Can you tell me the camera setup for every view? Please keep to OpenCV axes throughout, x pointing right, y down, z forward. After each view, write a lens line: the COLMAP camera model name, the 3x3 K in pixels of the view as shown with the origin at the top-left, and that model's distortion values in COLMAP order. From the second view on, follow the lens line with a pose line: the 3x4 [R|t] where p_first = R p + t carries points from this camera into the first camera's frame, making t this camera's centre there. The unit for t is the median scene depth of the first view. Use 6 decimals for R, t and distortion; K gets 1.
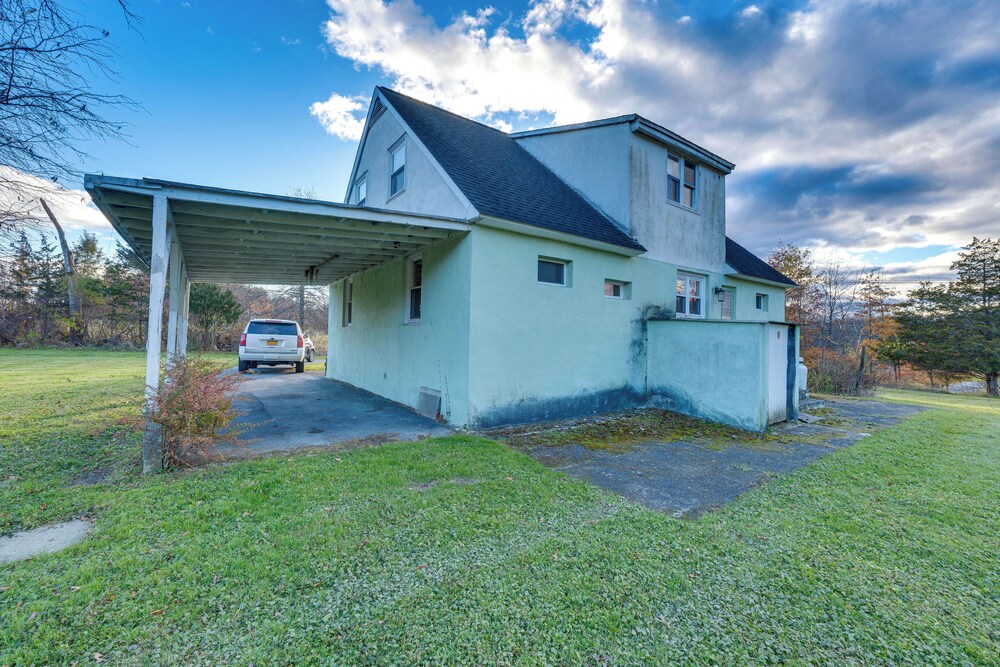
lens RADIAL K [[419.2, 0, 497.1], [0, 419.2, 328.9], [0, 0, 1]] dist [-0.004705, -0.000414]
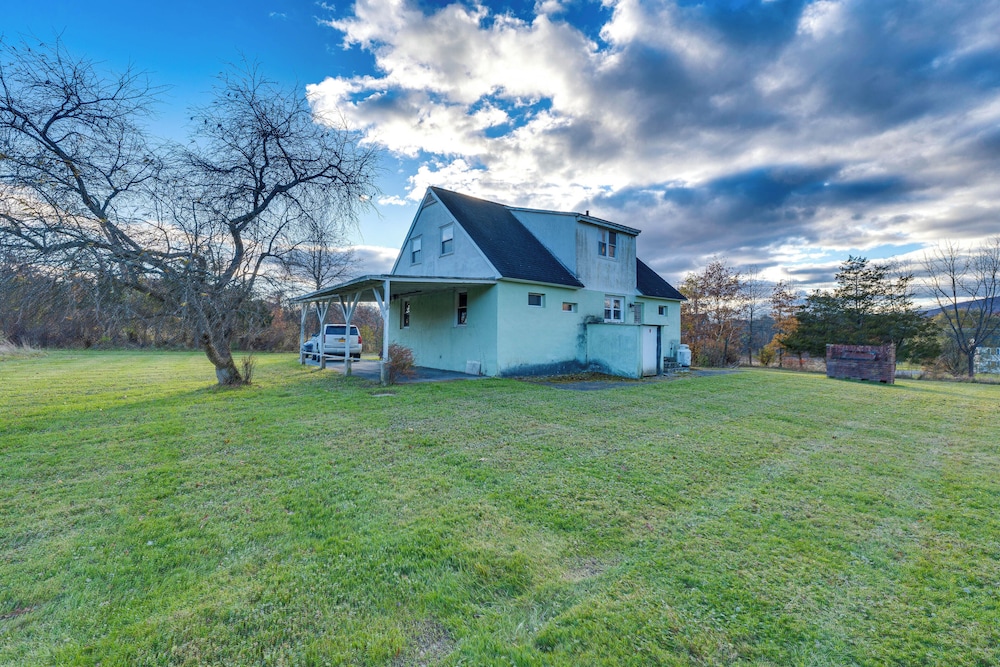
lens RADIAL K [[419.2, 0, 497.1], [0, 419.2, 328.9], [0, 0, 1]] dist [-0.004705, -0.000414]
pose [[0.998485, -0.011570, 0.053797, -0.130544], [0.011557, 0.999933, 0.000552, -0.003656], [-0.053800, 0.000071, 0.998552, -0.805205]]
